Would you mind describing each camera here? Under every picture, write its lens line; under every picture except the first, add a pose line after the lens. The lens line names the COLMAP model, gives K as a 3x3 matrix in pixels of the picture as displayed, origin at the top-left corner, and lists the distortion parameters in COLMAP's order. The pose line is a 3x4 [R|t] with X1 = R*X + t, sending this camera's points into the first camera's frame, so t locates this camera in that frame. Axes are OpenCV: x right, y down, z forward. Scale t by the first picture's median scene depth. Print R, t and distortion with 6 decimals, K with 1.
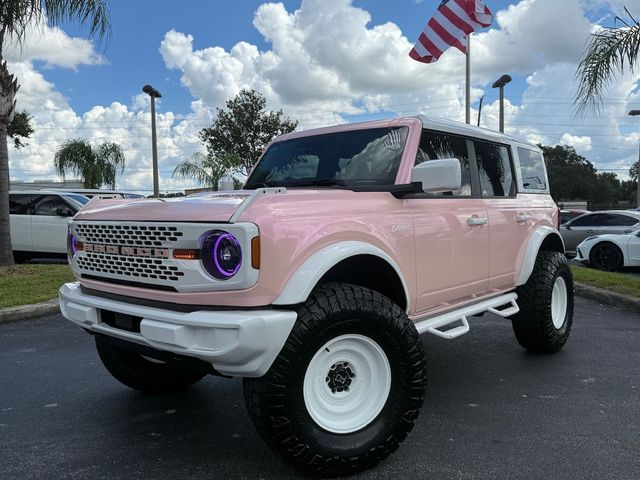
lens RADIAL K [[524.7, 0, 313.1], [0, 524.7, 242.3], [0, 0, 1]] dist [0.094053, -0.119268]
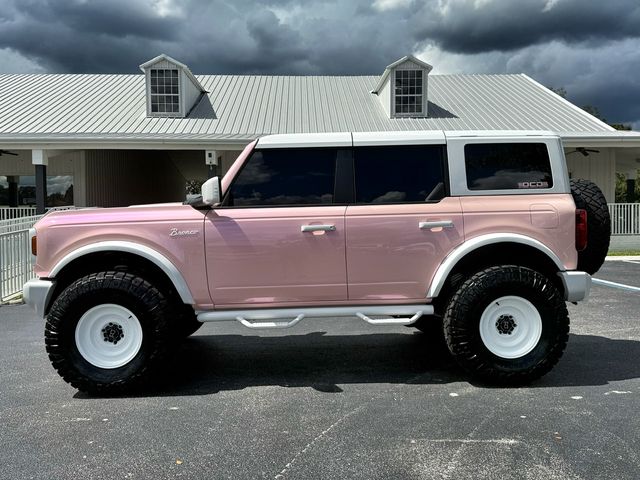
lens RADIAL K [[560.4, 0, 322.0], [0, 560.4, 235.4], [0, 0, 1]] dist [0.097659, -0.141132]
pose [[0.686186, 0.020445, -0.727139, 1.721244], [-0.027236, 0.999626, 0.002405, -0.041551], [0.726916, 0.018154, 0.686486, 0.353436]]
